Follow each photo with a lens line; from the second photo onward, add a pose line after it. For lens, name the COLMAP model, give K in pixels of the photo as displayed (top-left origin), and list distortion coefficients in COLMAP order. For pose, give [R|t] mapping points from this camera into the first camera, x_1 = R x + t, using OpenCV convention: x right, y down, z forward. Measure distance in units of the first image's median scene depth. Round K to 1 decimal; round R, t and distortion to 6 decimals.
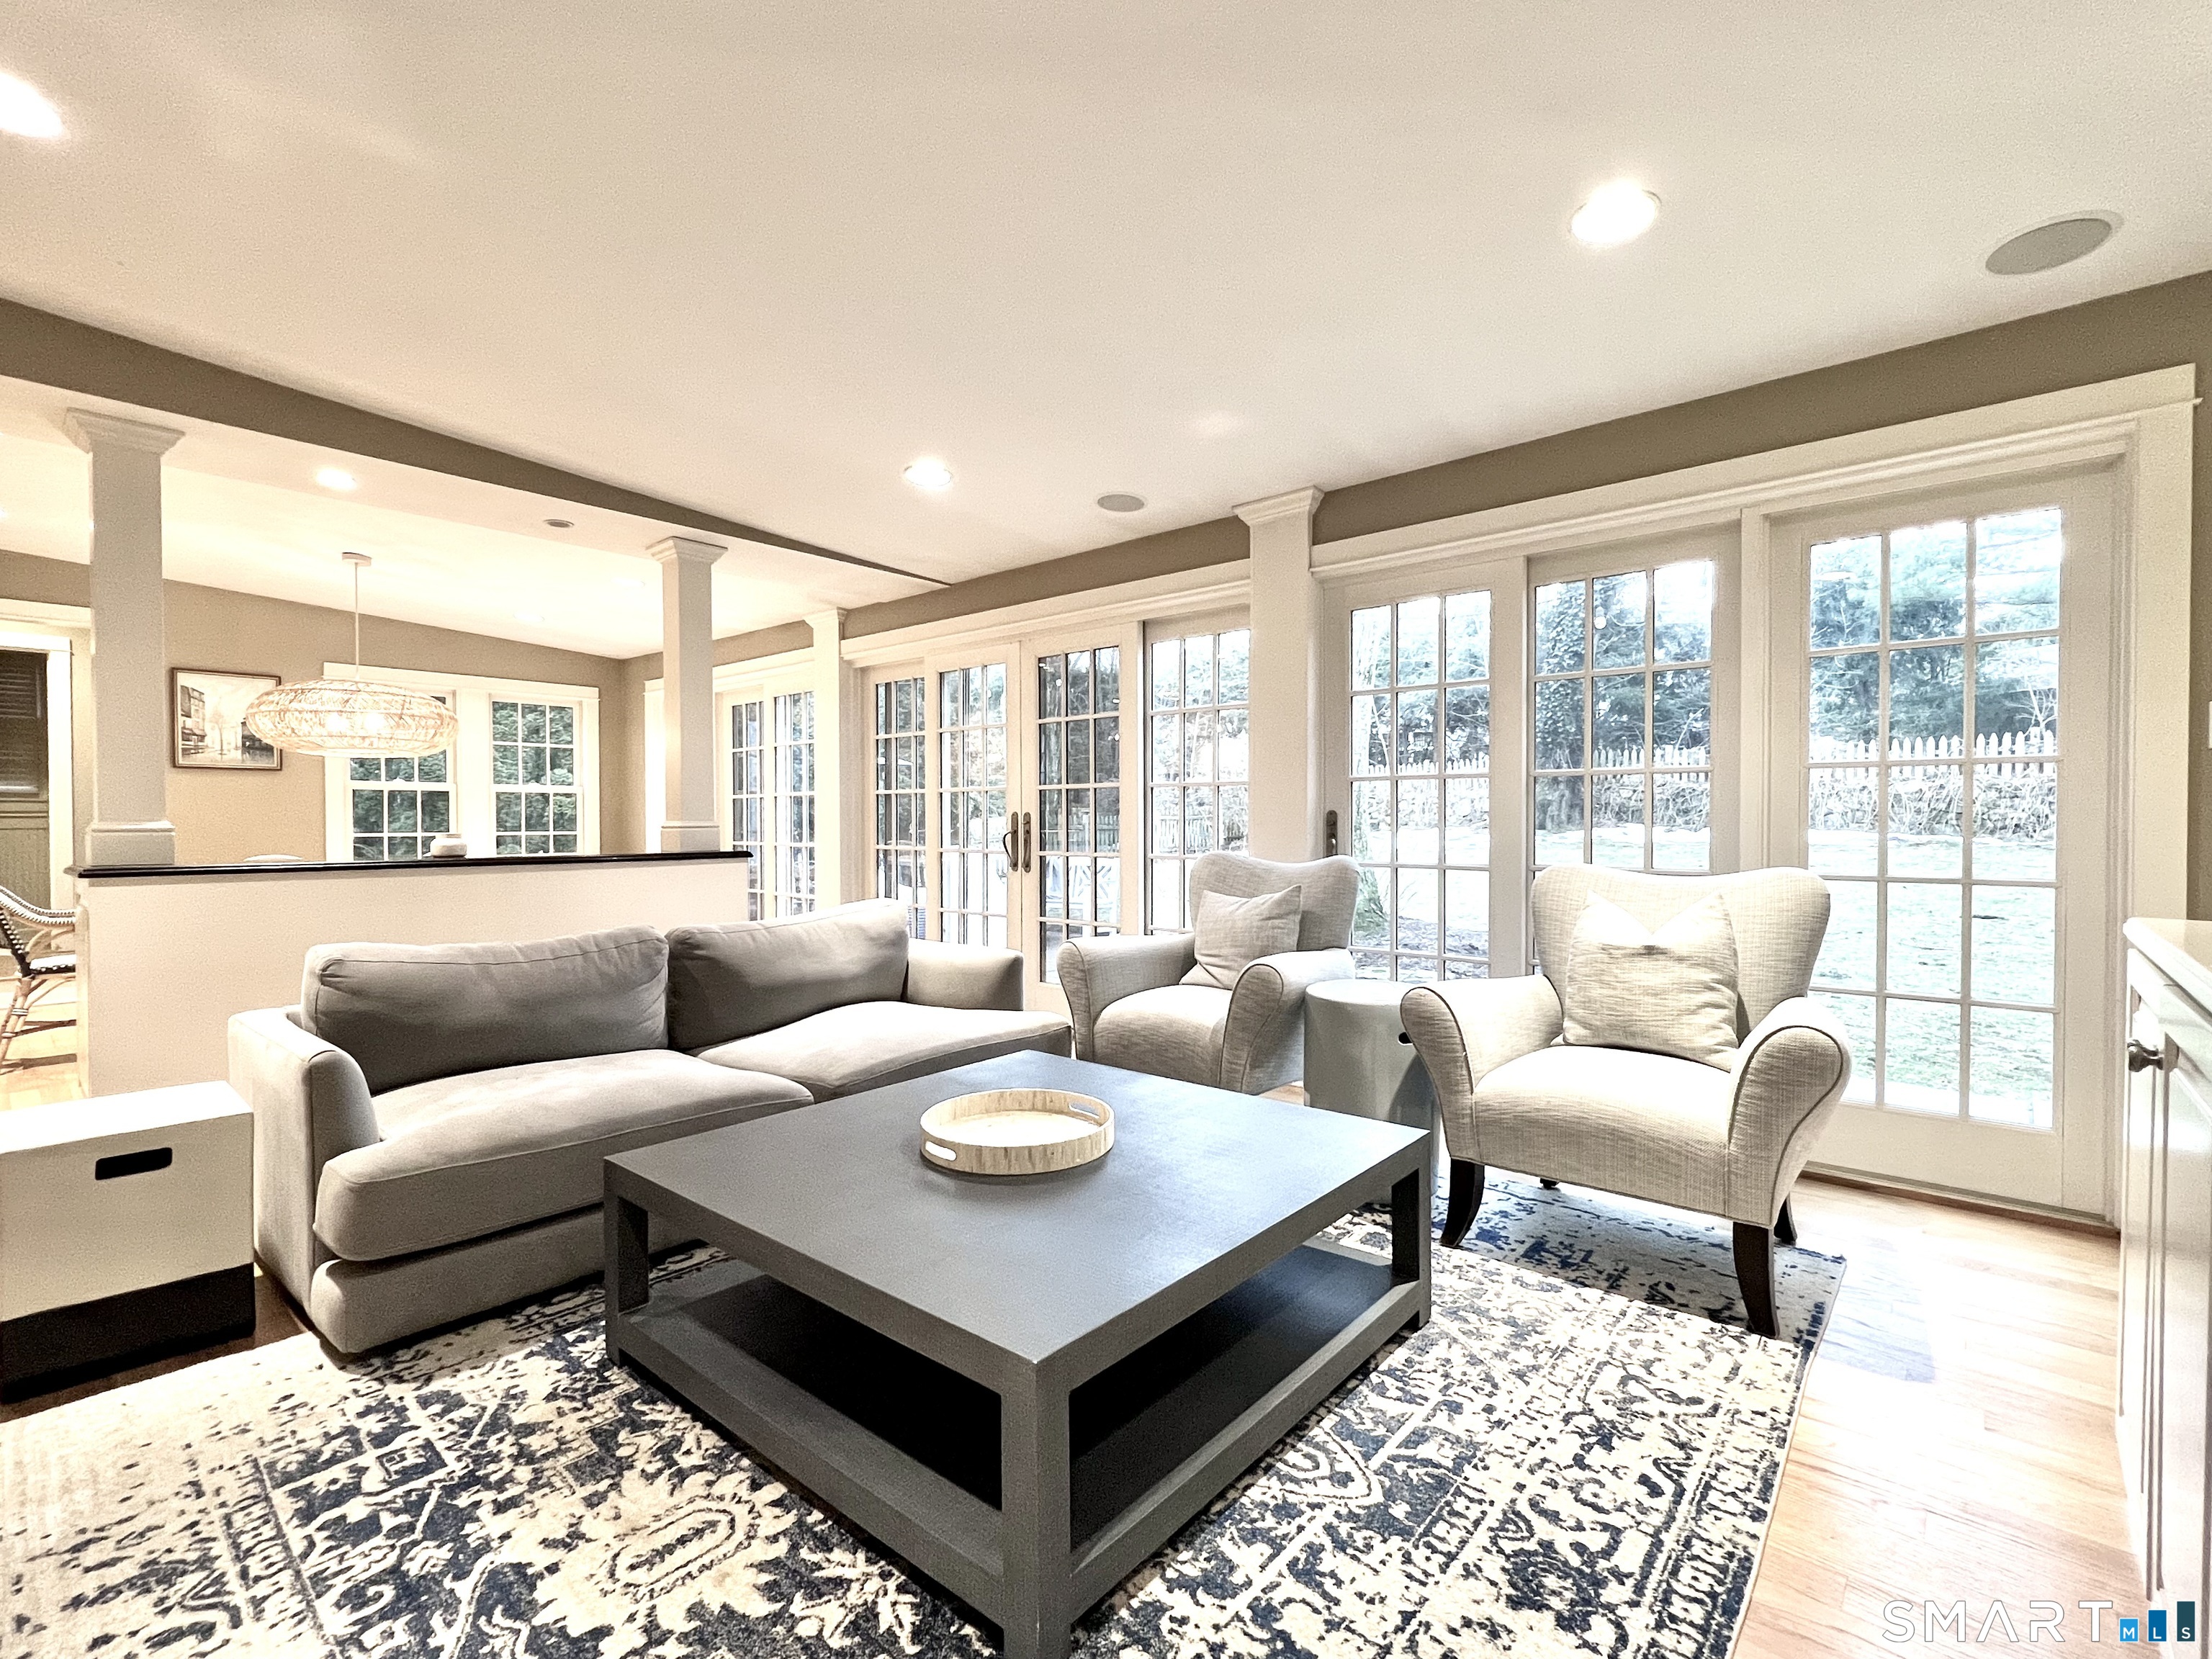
lens RADIAL K [[1008.7, 0, 1104.4], [0, 1008.7, 837.4], [0, 0, 1]] dist [-0.001357, 0.000505]
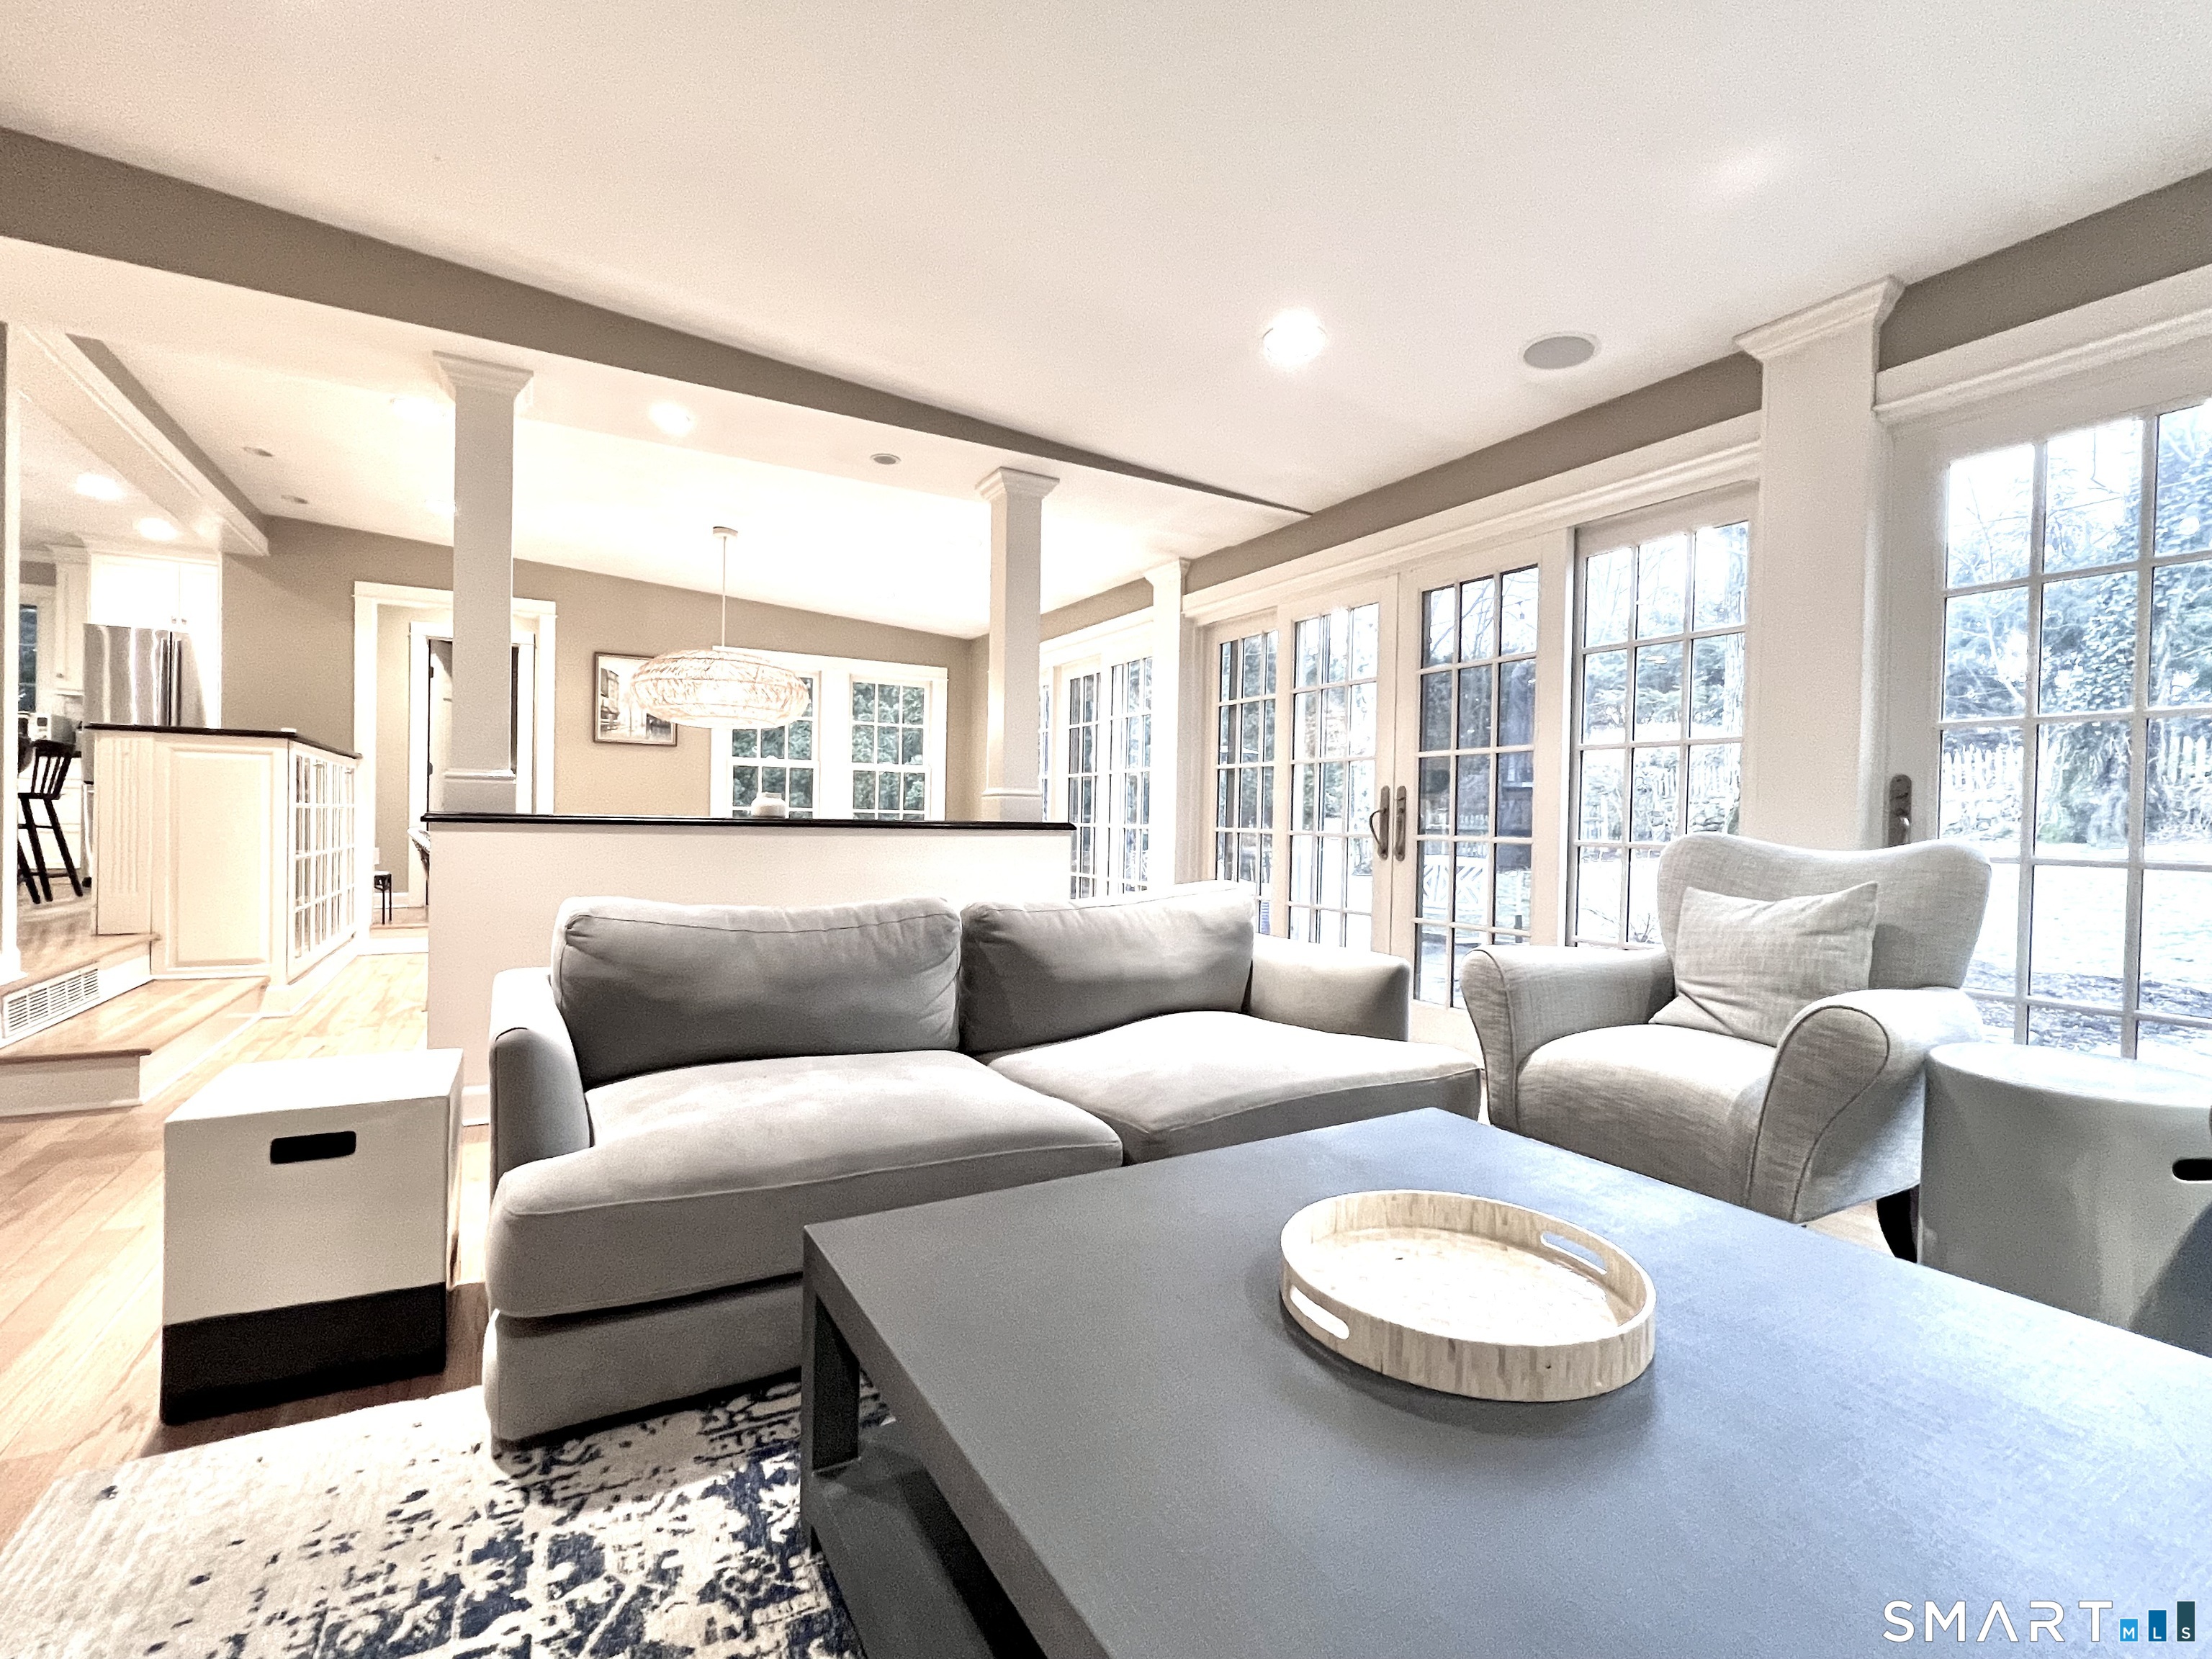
lens RADIAL K [[1008.7, 0, 1104.4], [0, 1008.7, 837.4], [0, 0, 1]] dist [-0.001357, 0.000505]
pose [[0.944998, 0.026221, -0.326023, -0.059212], [-0.026959, 0.999634, 0.002254, 0.032026], [0.325963, 0.006659, 0.945359, 0.259442]]
